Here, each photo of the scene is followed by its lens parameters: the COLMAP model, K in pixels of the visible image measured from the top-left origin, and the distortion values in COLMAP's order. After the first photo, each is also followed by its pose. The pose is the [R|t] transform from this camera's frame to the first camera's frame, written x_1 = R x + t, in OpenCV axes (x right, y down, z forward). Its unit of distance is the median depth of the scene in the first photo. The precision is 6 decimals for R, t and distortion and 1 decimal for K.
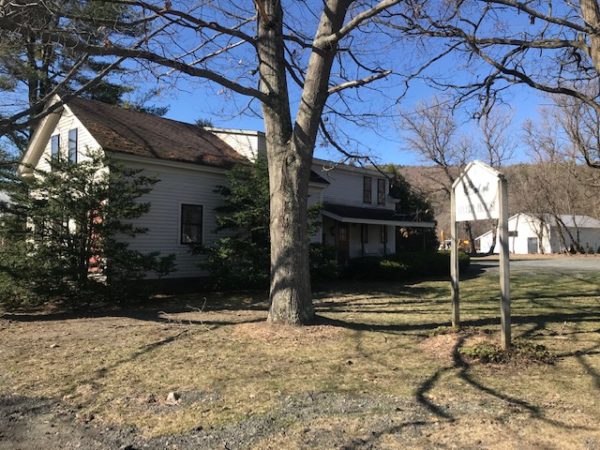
lens RADIAL K [[503.1, 0, 298.9], [0, 503.1, 229.2], [0, 0, 1]] dist [0.036383, -0.076337]
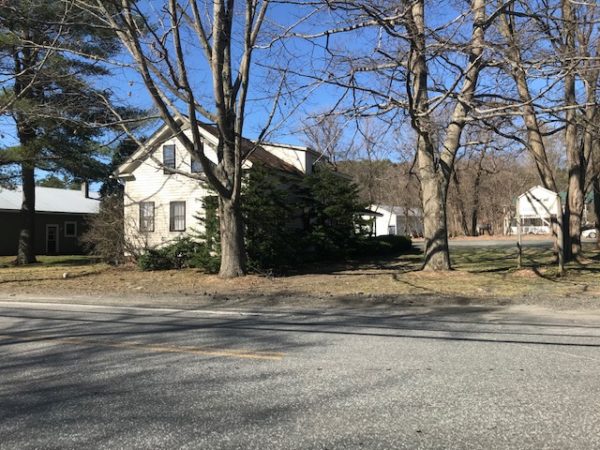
lens RADIAL K [[503.1, 0, 301.4], [0, 503.1, 225.1], [0, 0, 1]] dist [0.036383, -0.076337]
pose [[0.952962, 0.000933, 0.303090, -1.063107], [-0.002458, 0.999986, 0.004649, 0.015204], [-0.303081, -0.005175, 0.952951, -0.601956]]
